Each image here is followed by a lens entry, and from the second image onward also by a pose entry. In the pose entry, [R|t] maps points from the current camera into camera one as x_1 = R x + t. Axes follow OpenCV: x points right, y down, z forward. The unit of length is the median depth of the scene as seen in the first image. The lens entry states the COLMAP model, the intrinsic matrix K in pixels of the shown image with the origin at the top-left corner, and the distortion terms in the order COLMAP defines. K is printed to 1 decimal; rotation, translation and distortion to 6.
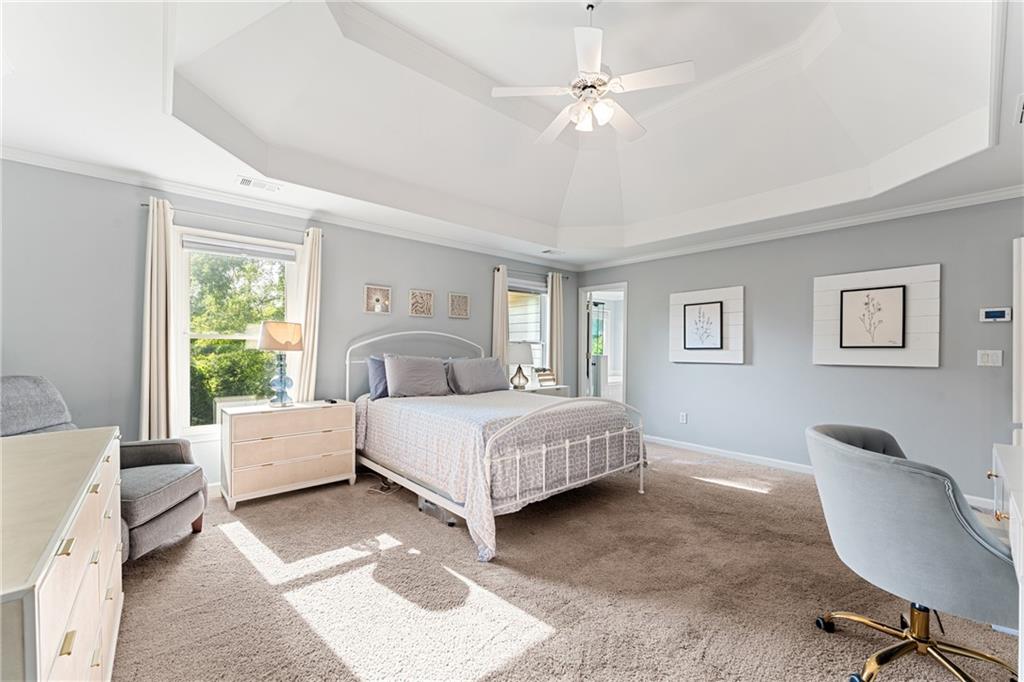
lens RADIAL K [[405.3, 0, 513.5], [0, 405.3, 346.5], [0, 0, 1]] dist [0.000091, 0.000032]
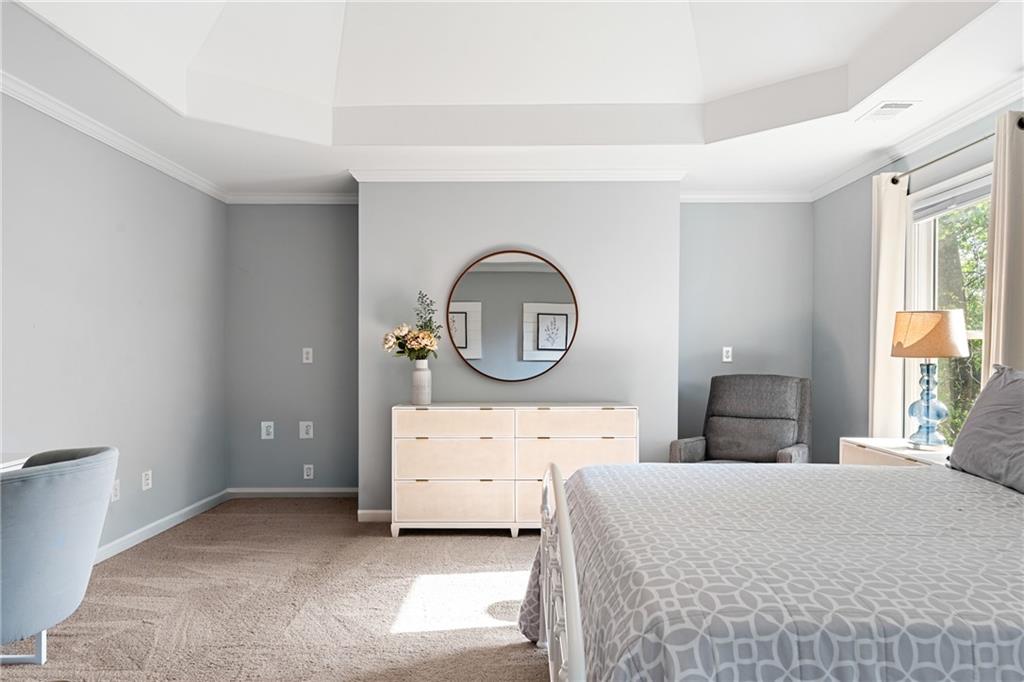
lens RADIAL K [[675.8, 0, 508.5], [0, 675.8, 362.7], [0, 0, 1]] dist [0.003833, 0.001822]
pose [[-0.663523, 0.002448, -0.748152, 0.517964], [-0.006647, 0.999936, 0.009168, 0.011154], [0.748126, 0.011056, -0.663464, 1.057528]]
